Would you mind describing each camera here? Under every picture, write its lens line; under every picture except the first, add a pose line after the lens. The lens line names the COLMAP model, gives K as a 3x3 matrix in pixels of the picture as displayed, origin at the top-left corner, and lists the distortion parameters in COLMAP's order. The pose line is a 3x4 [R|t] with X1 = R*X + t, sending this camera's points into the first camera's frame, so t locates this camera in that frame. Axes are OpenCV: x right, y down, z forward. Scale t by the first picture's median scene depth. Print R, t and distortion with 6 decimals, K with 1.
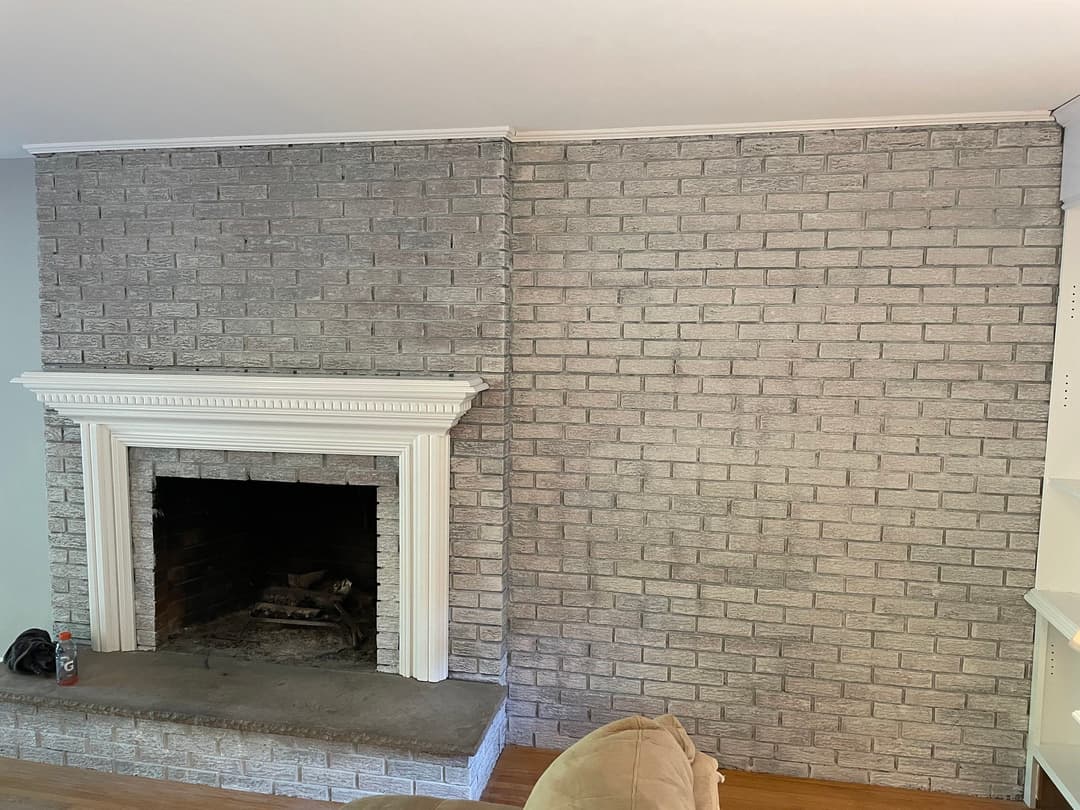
lens RADIAL K [[816.2, 0, 543.1], [0, 816.2, 396.3], [0, 0, 1]] dist [0.074545, -0.094176]
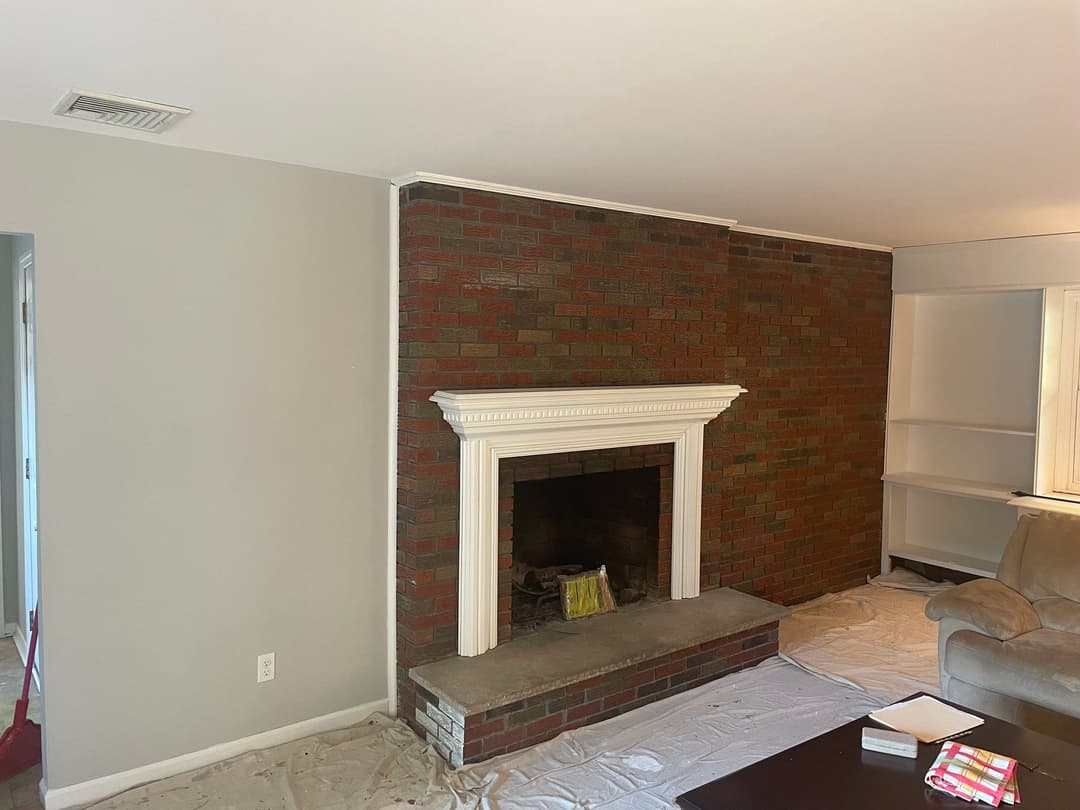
lens RADIAL K [[816.2, 0, 534.3], [0, 816.2, 394.6], [0, 0, 1]] dist [0.074545, -0.094176]
pose [[0.657034, -0.046350, 0.752434, -1.389598], [0.058546, 0.998231, 0.010368, -0.036105], [-0.751584, 0.037239, 0.658585, 0.257837]]
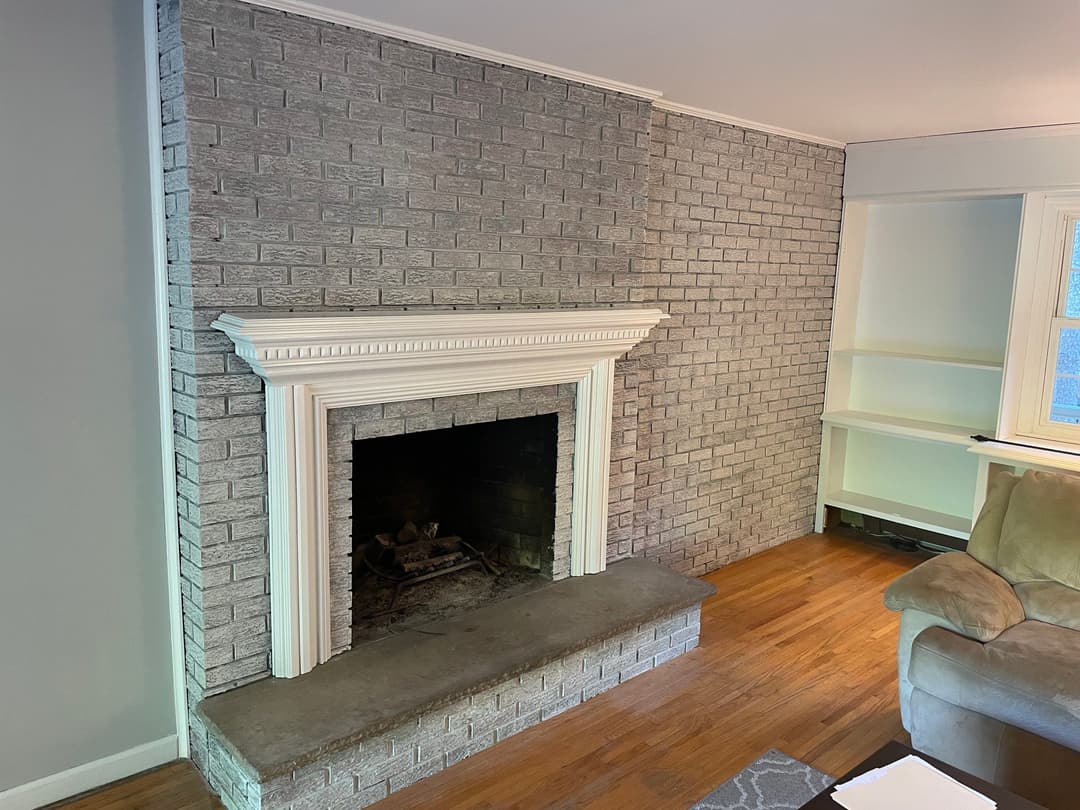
lens RADIAL K [[816.2, 0, 532.9], [0, 816.2, 401.9], [0, 0, 1]] dist [0.074545, -0.094176]
pose [[0.592355, -0.124514, 0.795997, -1.088939], [0.051022, 0.991800, 0.117173, -0.030978], [-0.804060, -0.028794, 0.593851, 0.401633]]
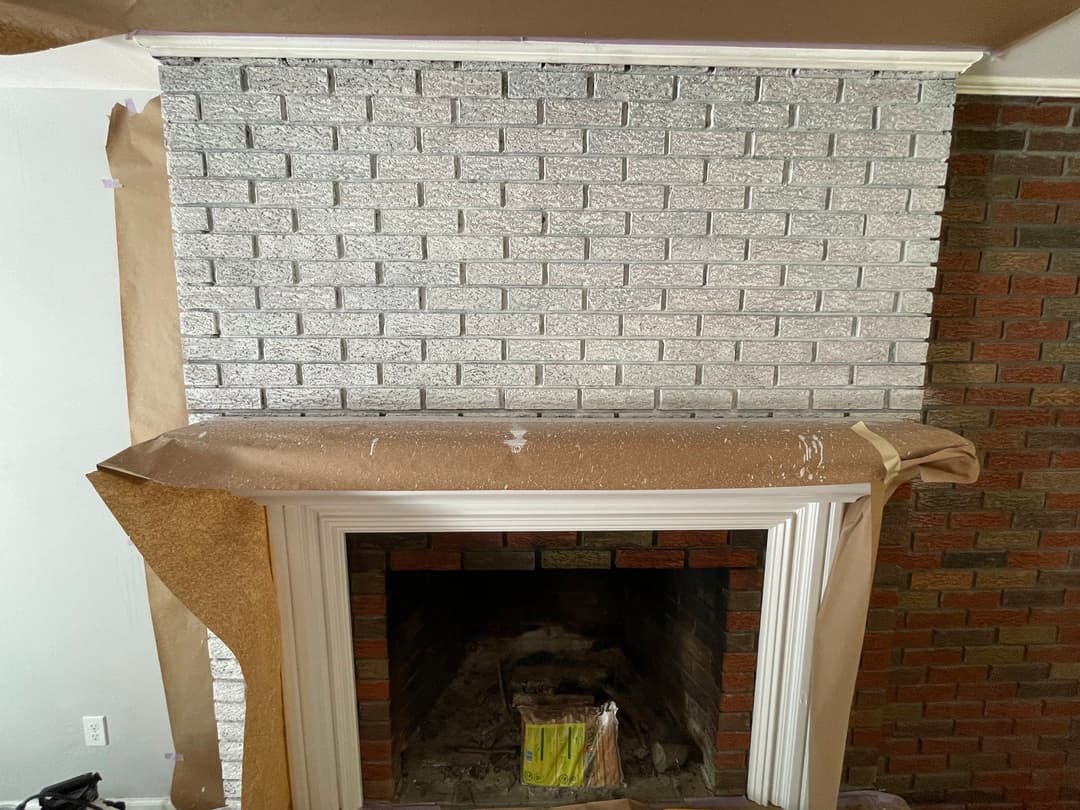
lens RADIAL K [[431.7, 0, 538.8], [0, 431.7, 402.4], [0, 0, 1]] dist [-0.004391, -0.000449]
pose [[0.975097, -0.032211, 0.219427, -0.456869], [0.023562, 0.998843, 0.041923, -0.058514], [-0.220524, -0.035709, 0.974728, 0.680136]]
